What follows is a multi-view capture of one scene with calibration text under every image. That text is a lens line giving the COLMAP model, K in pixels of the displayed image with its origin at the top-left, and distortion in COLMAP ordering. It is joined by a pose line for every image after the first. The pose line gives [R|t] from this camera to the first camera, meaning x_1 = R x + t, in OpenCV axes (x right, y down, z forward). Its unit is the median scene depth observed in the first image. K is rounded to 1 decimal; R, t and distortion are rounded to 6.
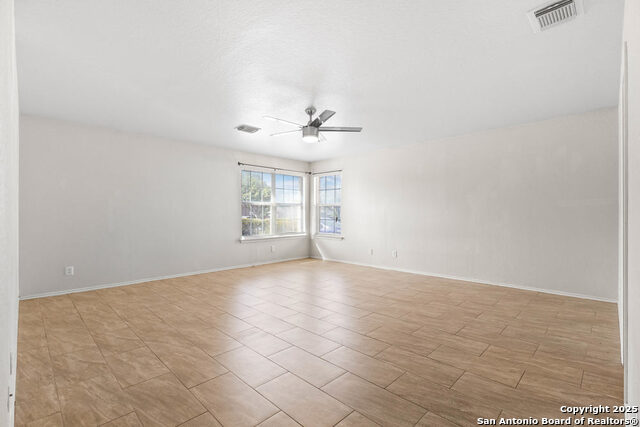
lens RADIAL K [[293.9, 0, 321.1], [0, 293.9, 213.3], [0, 0, 1]] dist [0.002746, 0.000099]
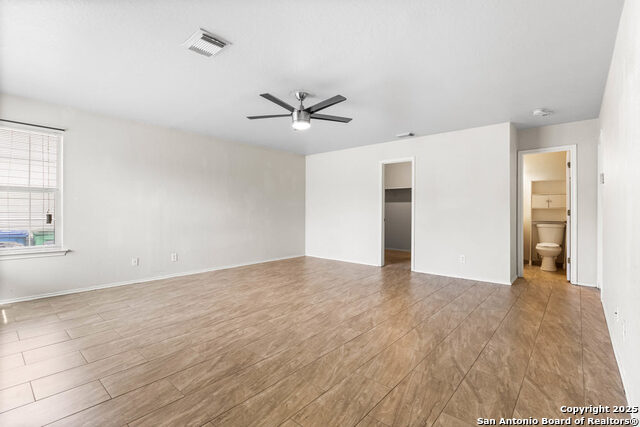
lens RADIAL K [[293.9, 0, 319.9], [0, 293.9, 210.6], [0, 0, 1]] dist [0.002746, 0.000099]
pose [[-0.060386, -0.003957, 0.998167, -1.582732], [-0.001790, 0.999991, 0.003856, 0.011331], [-0.998173, -0.001554, -0.060393, 1.682043]]
